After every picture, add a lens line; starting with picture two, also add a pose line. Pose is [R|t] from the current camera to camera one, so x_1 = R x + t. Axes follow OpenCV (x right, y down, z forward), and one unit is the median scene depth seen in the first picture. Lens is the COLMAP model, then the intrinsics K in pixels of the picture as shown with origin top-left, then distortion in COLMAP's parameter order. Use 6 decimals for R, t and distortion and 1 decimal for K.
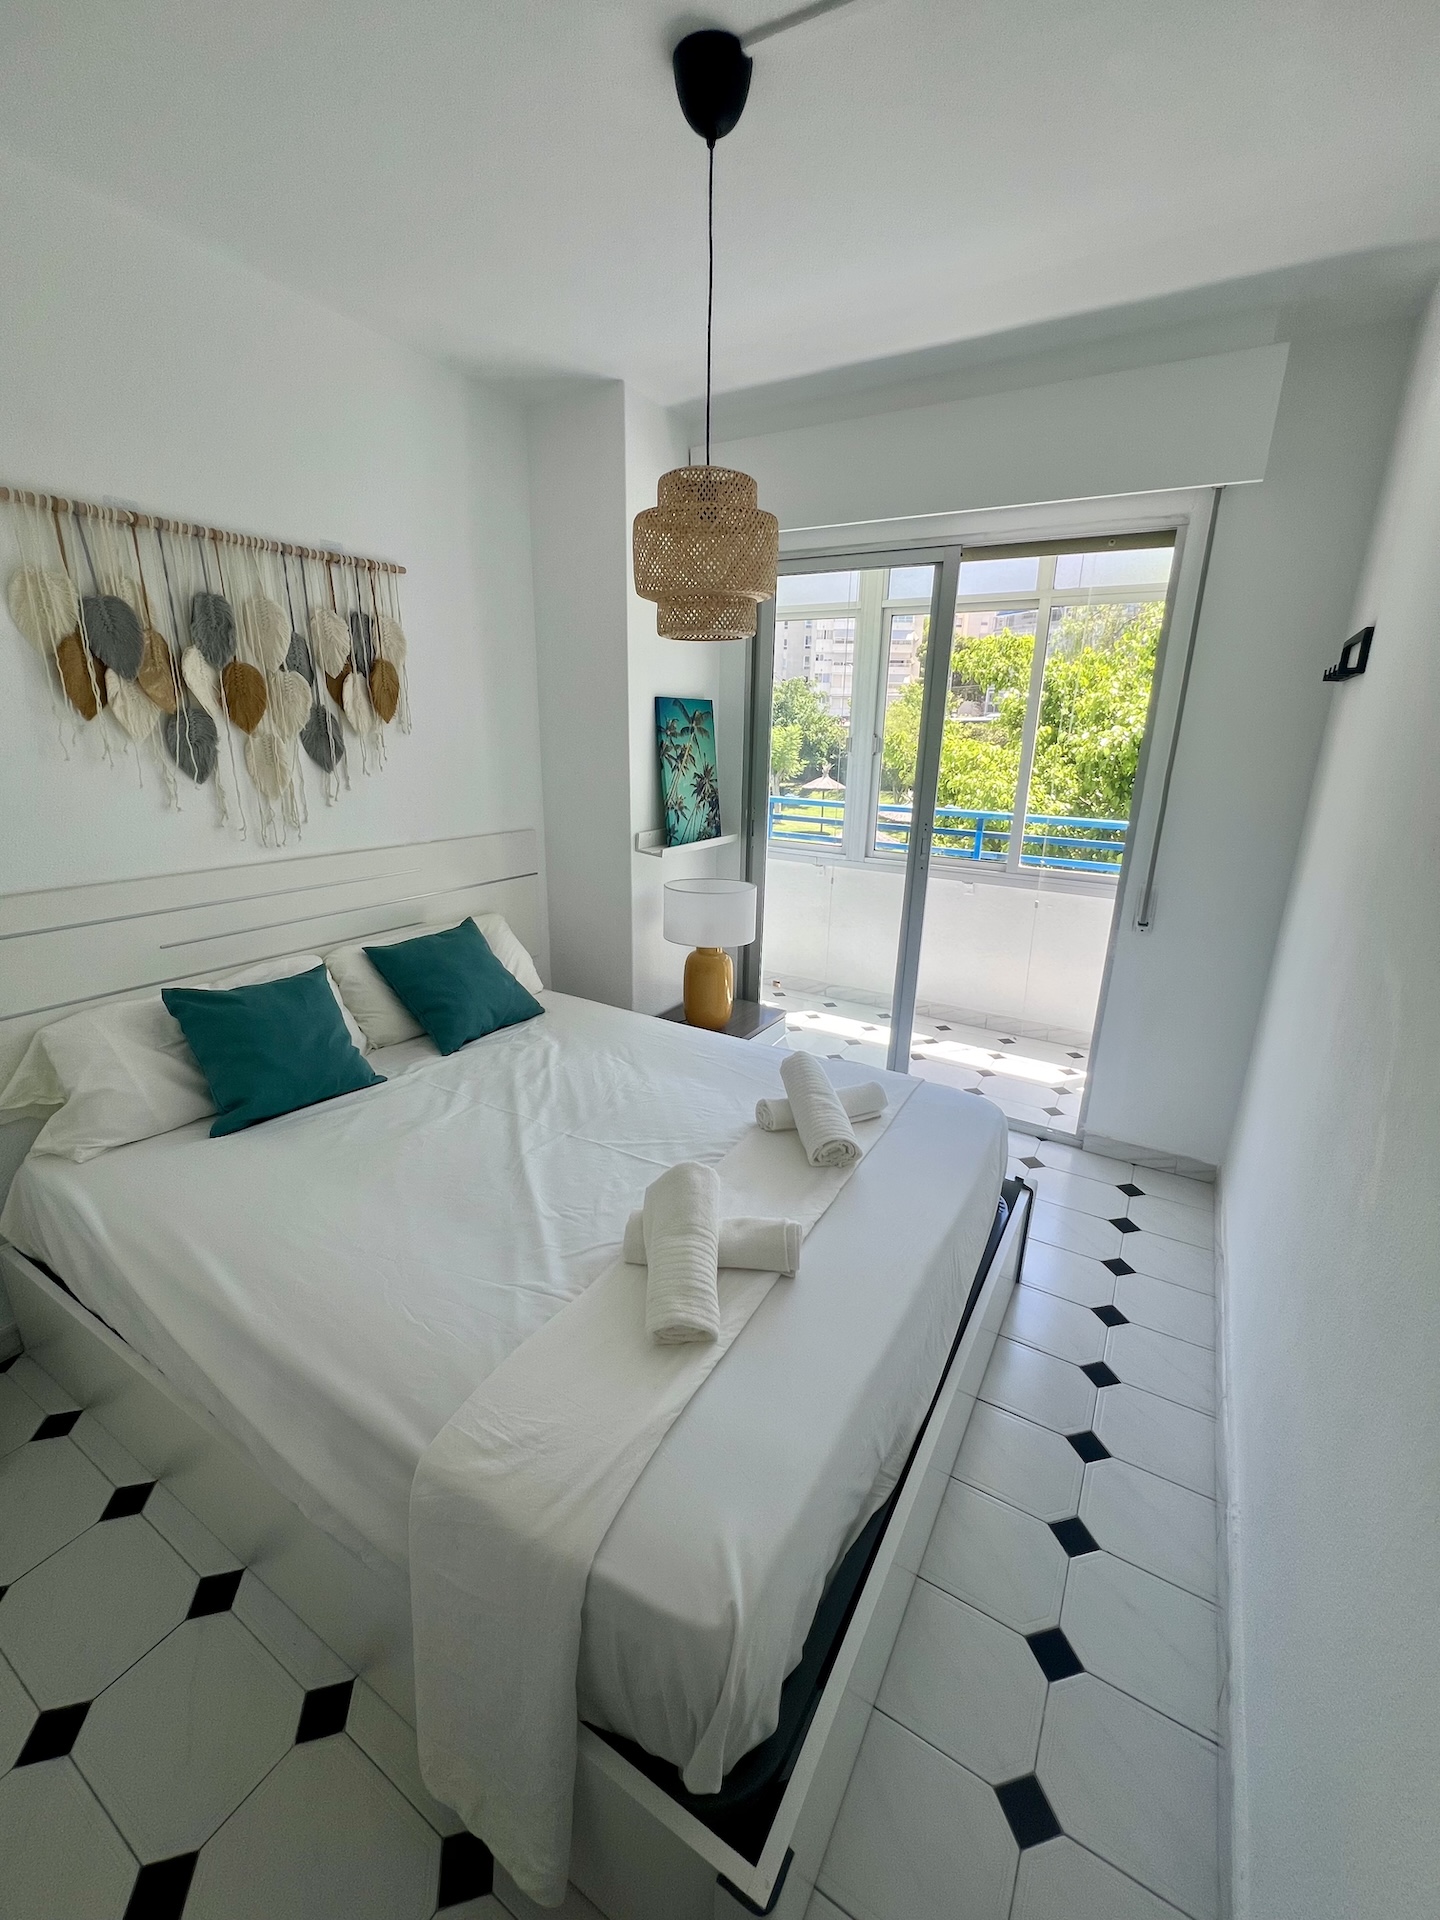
lens RADIAL K [[775.4, 0, 720.0], [0, 775.4, 960.0], [0, 0, 1]] dist [0.000311, -0.000021]
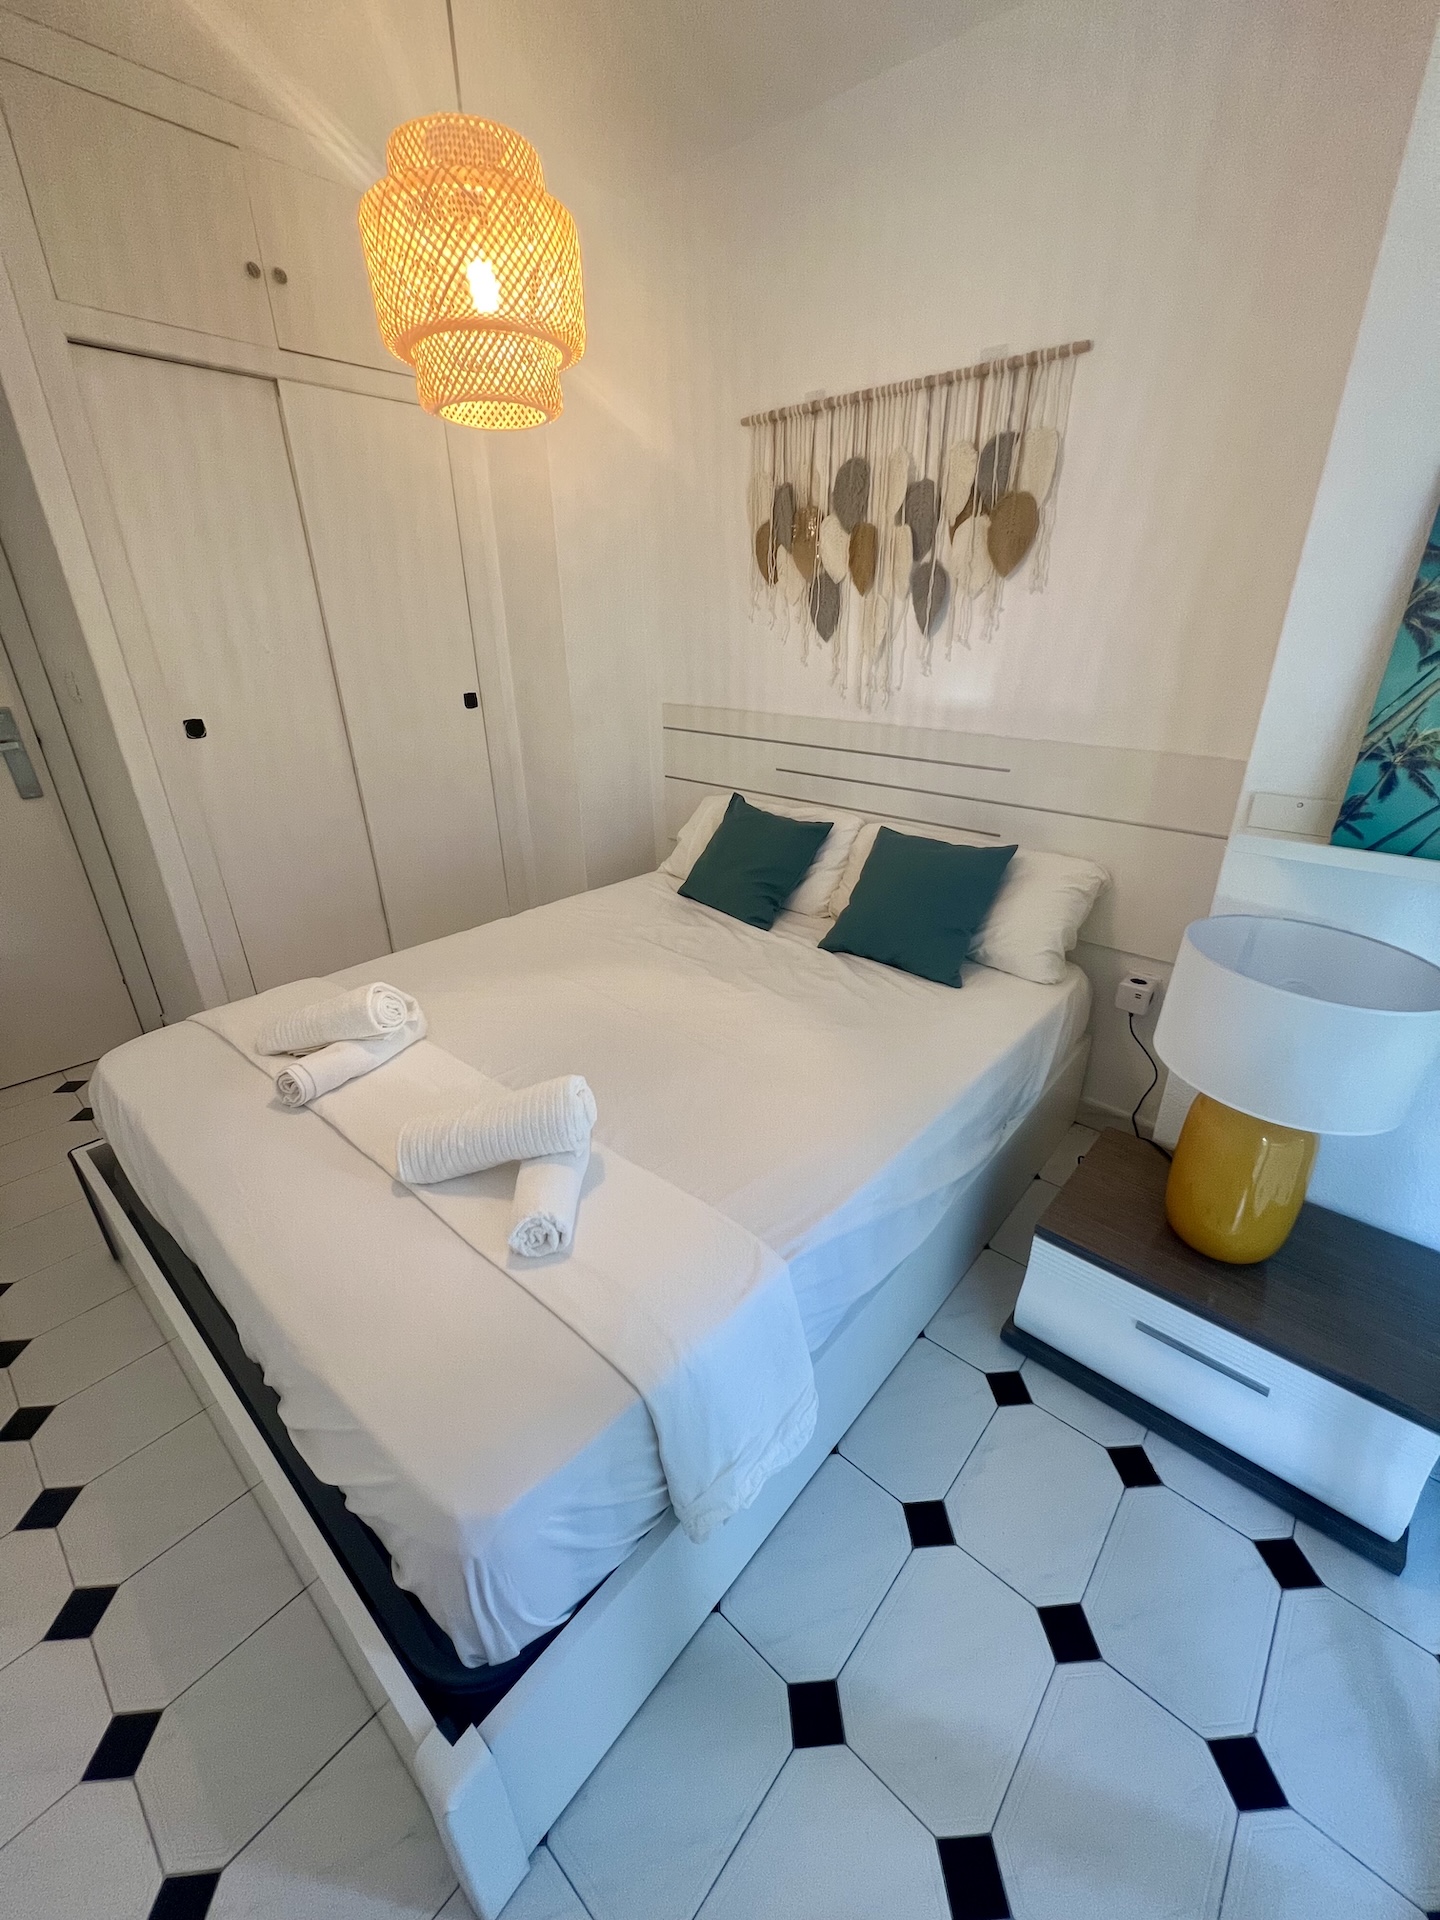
lens RADIAL K [[775.4, 0, 720.0], [0, 775.4, 960.0], [0, 0, 1]] dist [0.000311, -0.000021]
pose [[-0.176965, 0.386834, -0.905010, 0.588096], [-0.278555, 0.862241, 0.423022, -0.254477], [0.943976, 0.326955, -0.044832, 1.022726]]
